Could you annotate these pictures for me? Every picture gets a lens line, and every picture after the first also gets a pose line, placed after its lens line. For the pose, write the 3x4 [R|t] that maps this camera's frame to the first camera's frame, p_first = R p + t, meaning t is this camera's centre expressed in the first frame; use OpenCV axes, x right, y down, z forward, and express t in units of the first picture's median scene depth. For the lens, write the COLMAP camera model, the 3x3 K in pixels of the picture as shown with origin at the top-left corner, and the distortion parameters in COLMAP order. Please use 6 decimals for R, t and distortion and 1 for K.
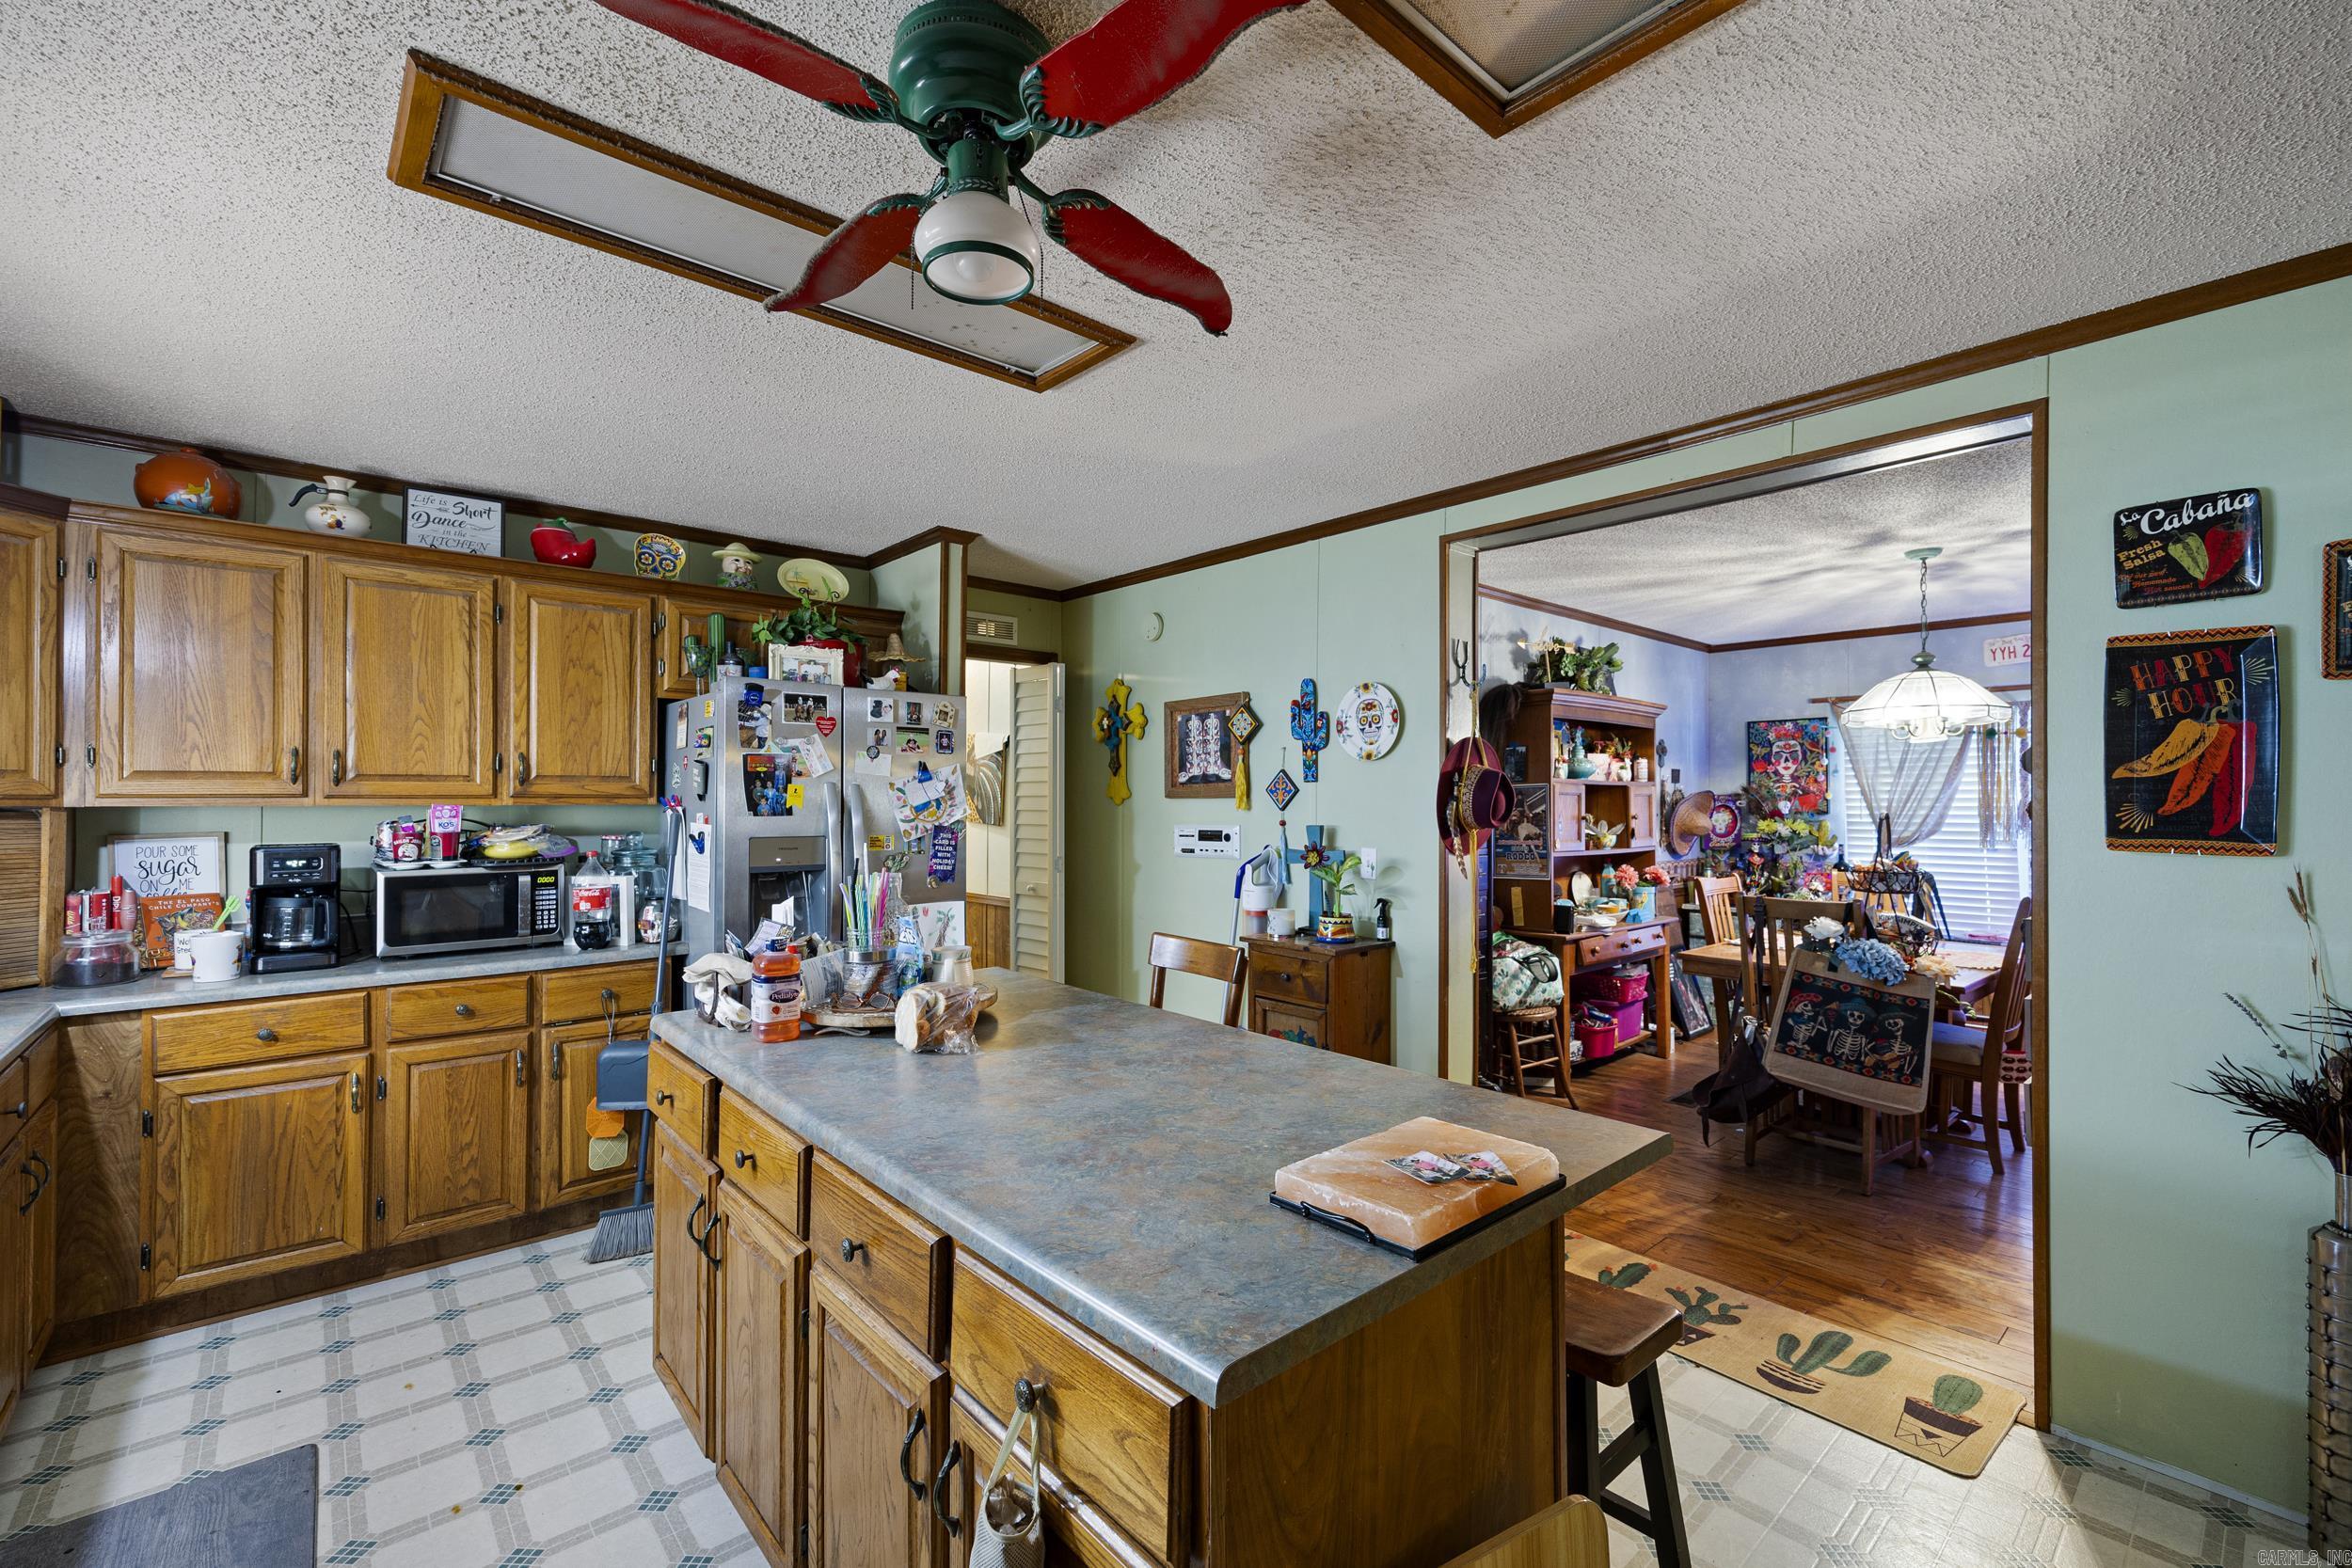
lens RADIAL K [[1002.5, 0, 1191.0], [0, 1002.5, 795.1], [0, 0, 1]] dist [0.009933, -0.002630]
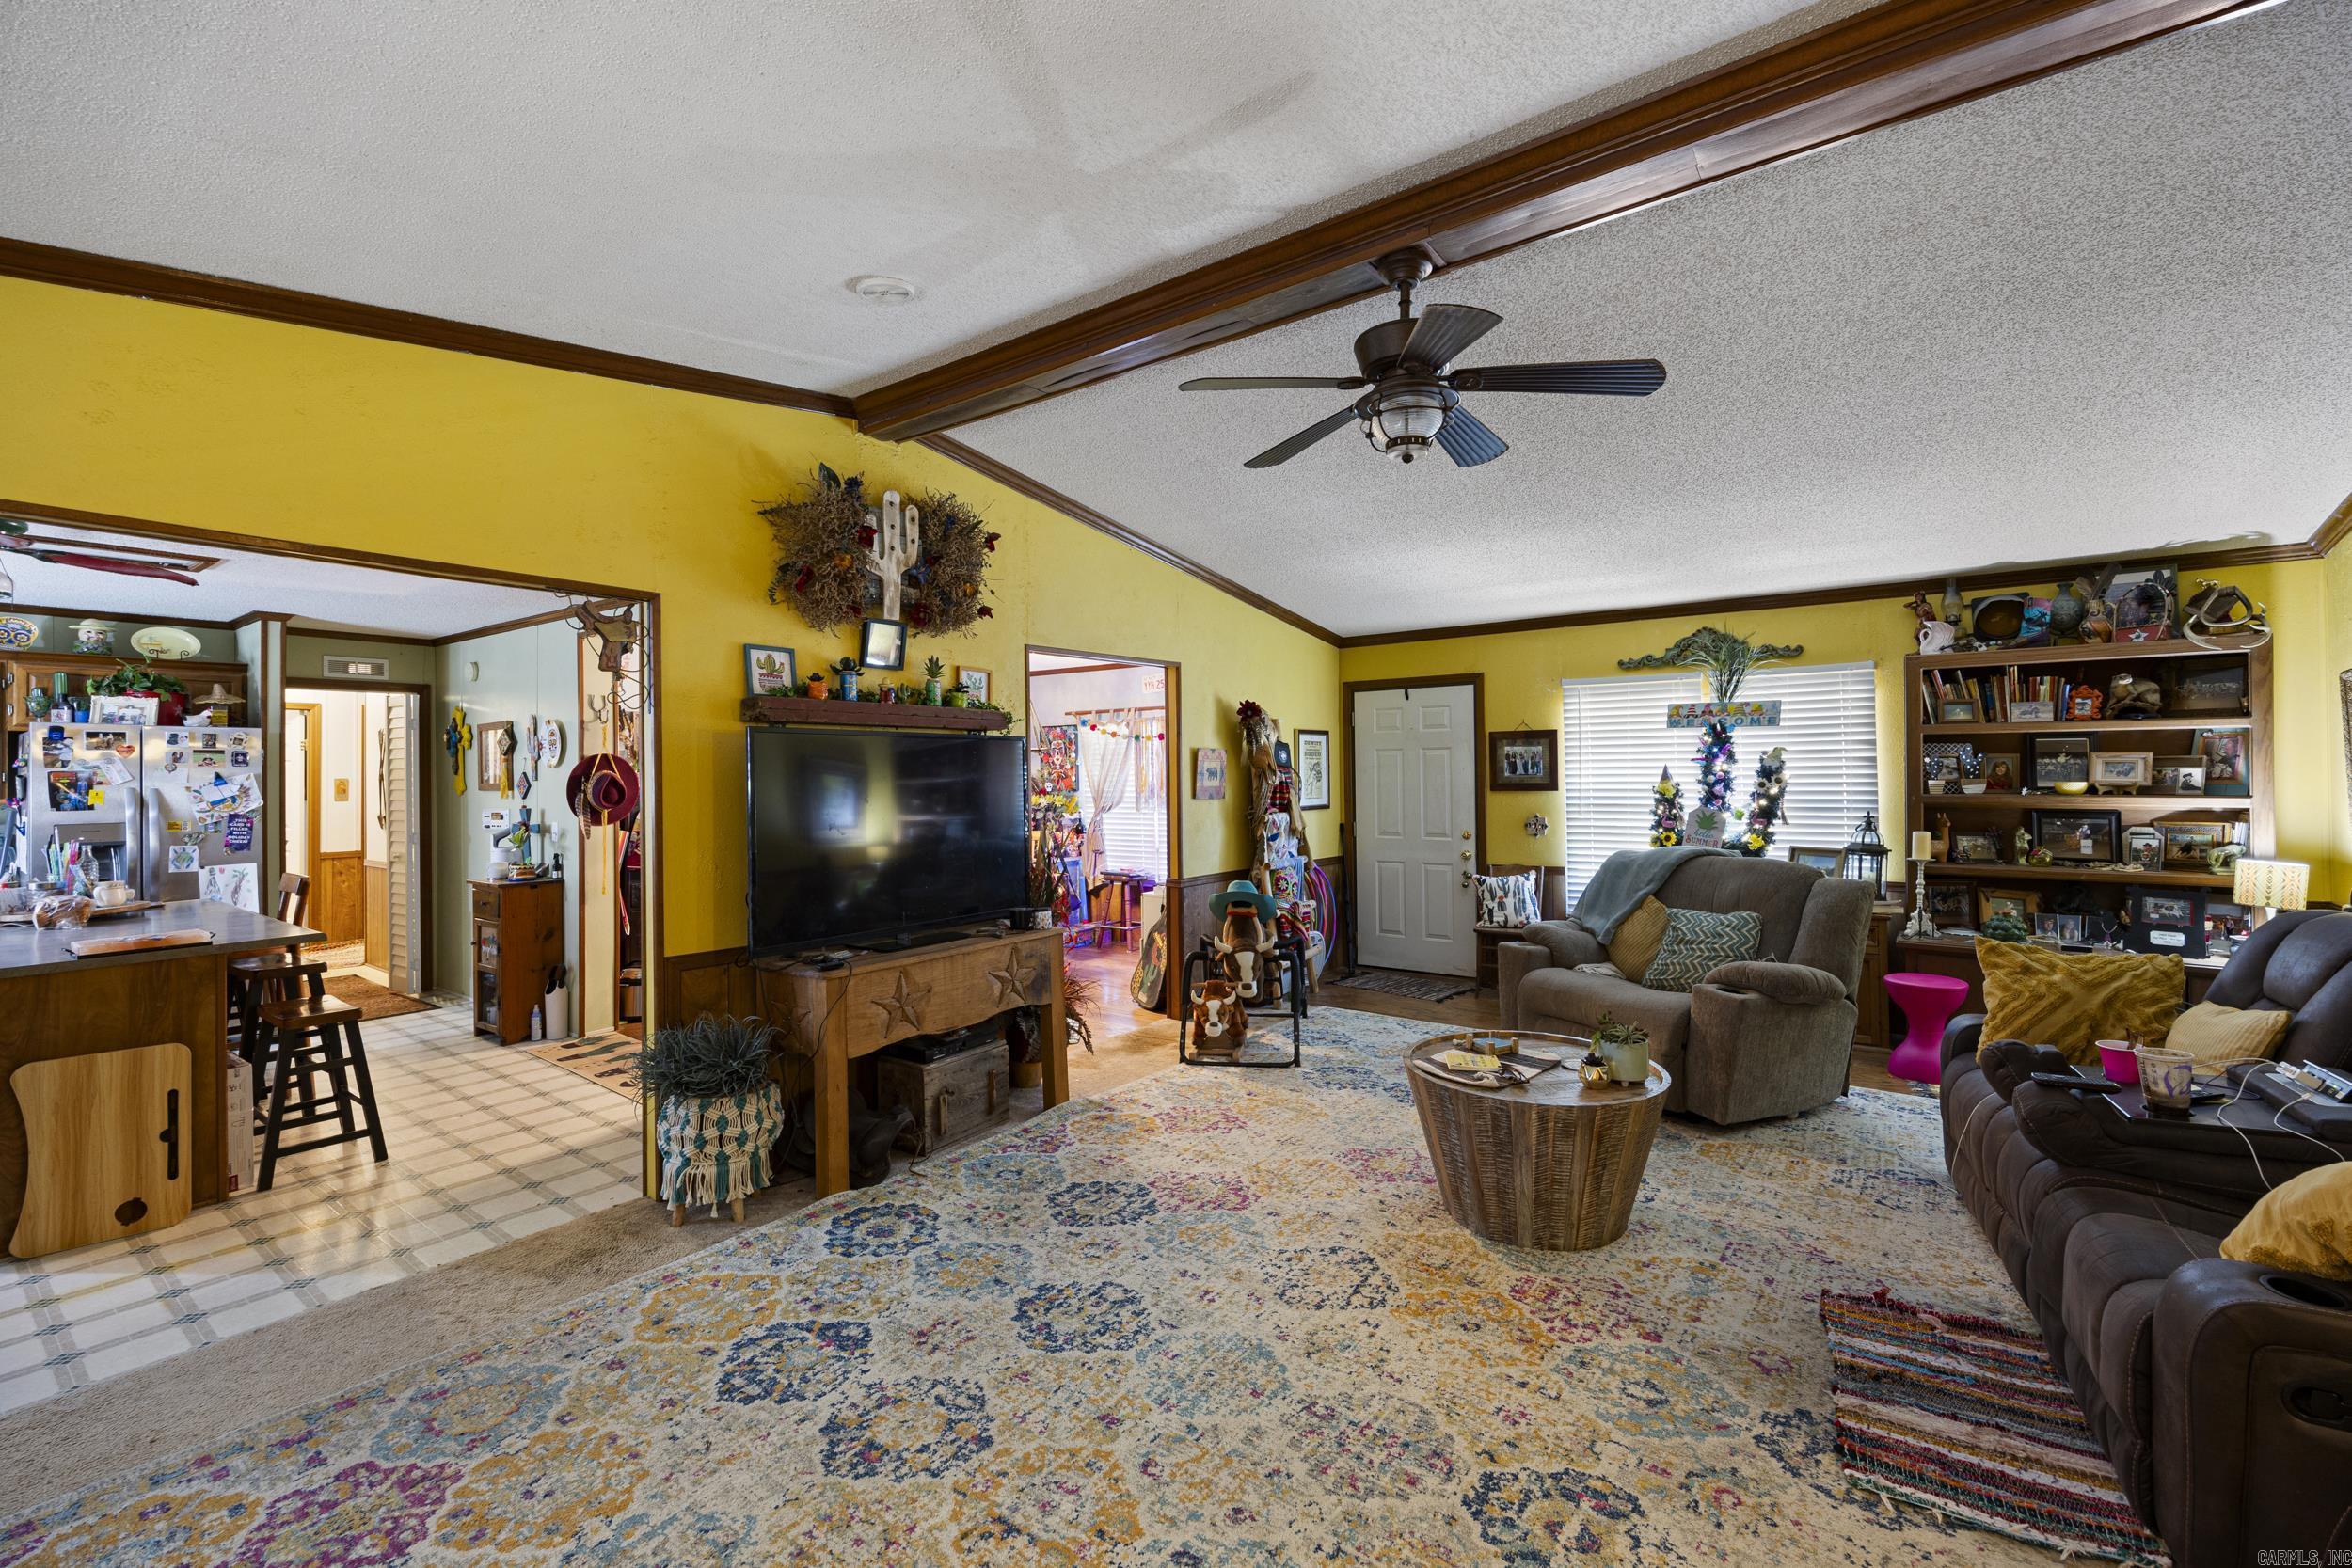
lens RADIAL K [[1002.5, 0, 1196.8], [0, 1002.5, 771.2], [0, 0, 1]] dist [0.009933, -0.002630]
pose [[0.979721, -0.012006, 0.200005, 0.868243], [0.011199, 0.999924, 0.005168, -0.026054], [-0.200052, -0.002824, 0.979781, -0.789287]]
